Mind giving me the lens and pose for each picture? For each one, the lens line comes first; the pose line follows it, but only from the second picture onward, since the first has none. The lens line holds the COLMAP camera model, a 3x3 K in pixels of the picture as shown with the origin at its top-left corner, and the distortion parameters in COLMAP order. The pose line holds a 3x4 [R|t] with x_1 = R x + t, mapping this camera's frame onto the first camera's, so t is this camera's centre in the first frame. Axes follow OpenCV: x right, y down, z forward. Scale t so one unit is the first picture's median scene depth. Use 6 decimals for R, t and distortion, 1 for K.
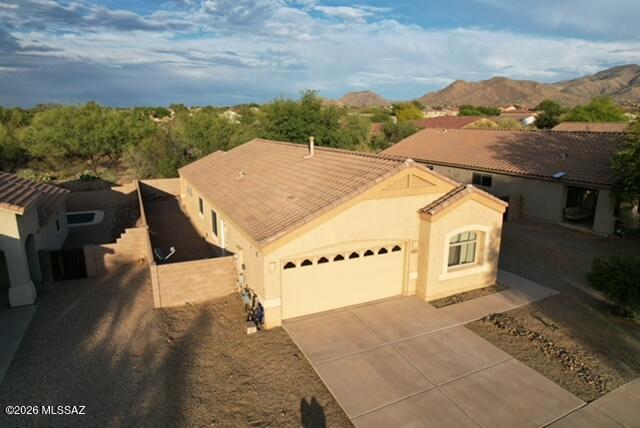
lens RADIAL K [[410.9, 0, 320.7], [0, 410.9, 219.6], [0, 0, 1]] dist [-0.062646, 0.057763]
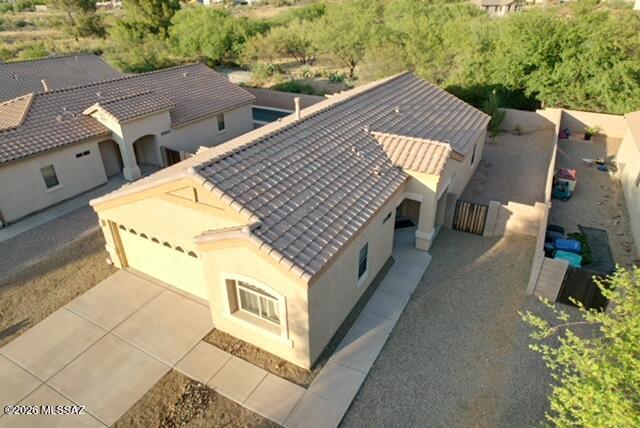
lens RADIAL K [[410.9, 0, 326.0], [0, 410.9, 216.8], [0, 0, 1]] dist [-0.062646, 0.057763]
pose [[0.581400, 0.392282, -0.712804, 0.952154], [-0.185977, 0.916972, 0.352951, -0.382791], [0.792078, -0.072641, 0.606083, 0.688146]]
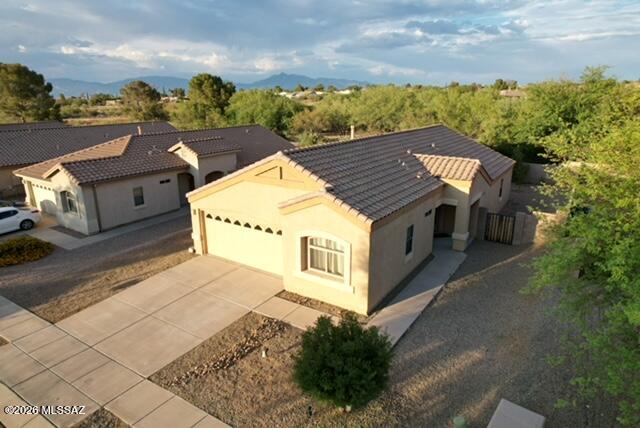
lens RADIAL K [[410.9, 0, 325.7], [0, 410.9, 215.6], [0, 0, 1]] dist [-0.062646, 0.057763]
pose [[0.517861, 0.246695, -0.819122, 1.155434], [-0.200078, 0.965888, 0.164404, -0.181546], [0.831738, 0.078750, 0.549554, 0.504321]]
